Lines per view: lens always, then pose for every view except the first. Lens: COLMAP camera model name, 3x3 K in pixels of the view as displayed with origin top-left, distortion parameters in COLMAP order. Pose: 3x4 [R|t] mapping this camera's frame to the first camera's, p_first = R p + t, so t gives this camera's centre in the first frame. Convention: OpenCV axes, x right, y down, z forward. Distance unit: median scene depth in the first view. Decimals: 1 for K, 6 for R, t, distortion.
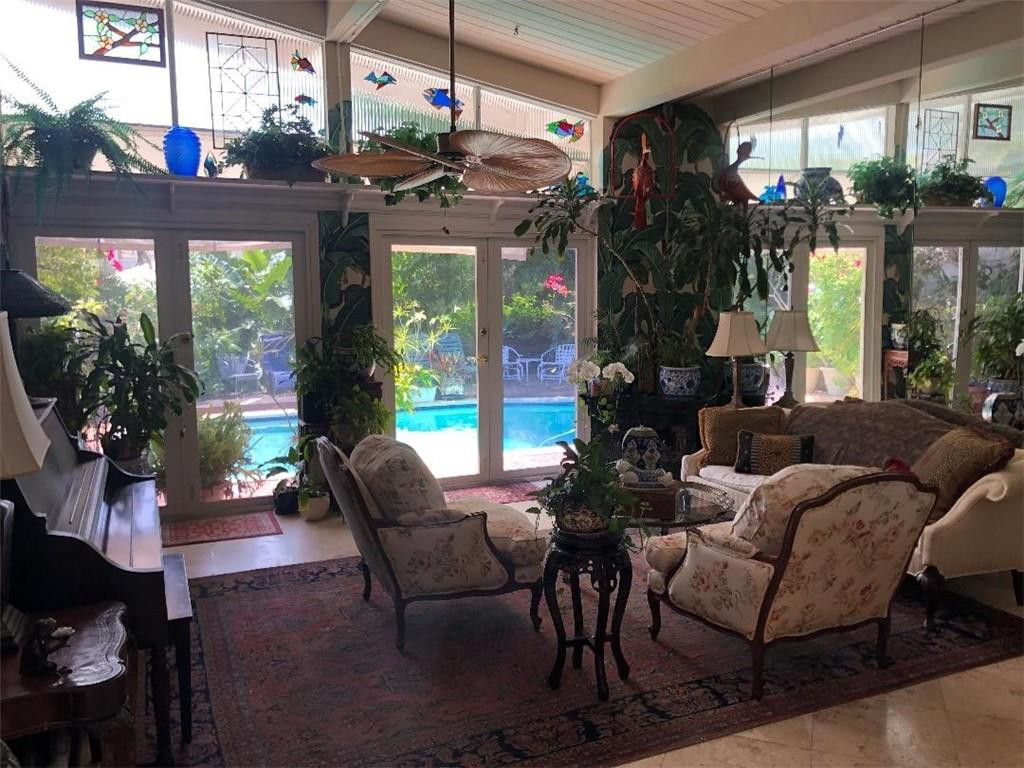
lens RADIAL K [[837.8, 0, 516.7], [0, 837.8, 379.1], [0, 0, 1]] dist [0.012960, 0.020139]
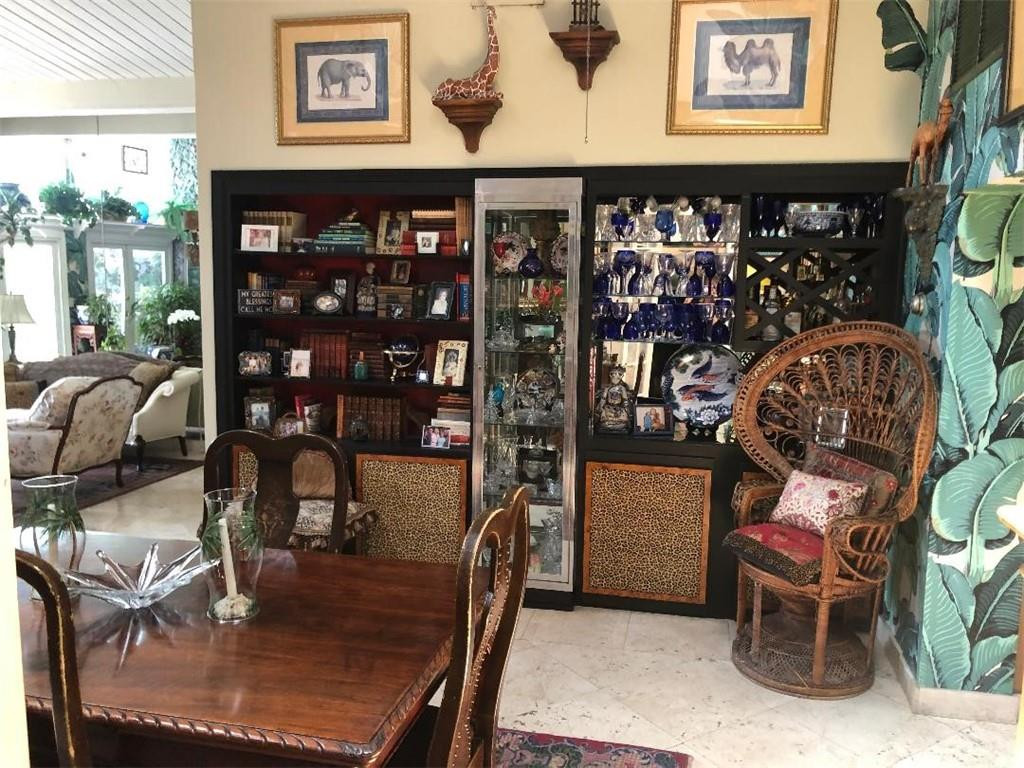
lens RADIAL K [[837.8, 0, 516.1], [0, 837.8, 381.2], [0, 0, 1]] dist [0.012960, 0.020139]
pose [[0.590863, -0.077666, 0.803025, -0.242367], [0.067009, 0.996641, 0.047087, 0.040311], [-0.803985, 0.025988, 0.594082, -0.374396]]
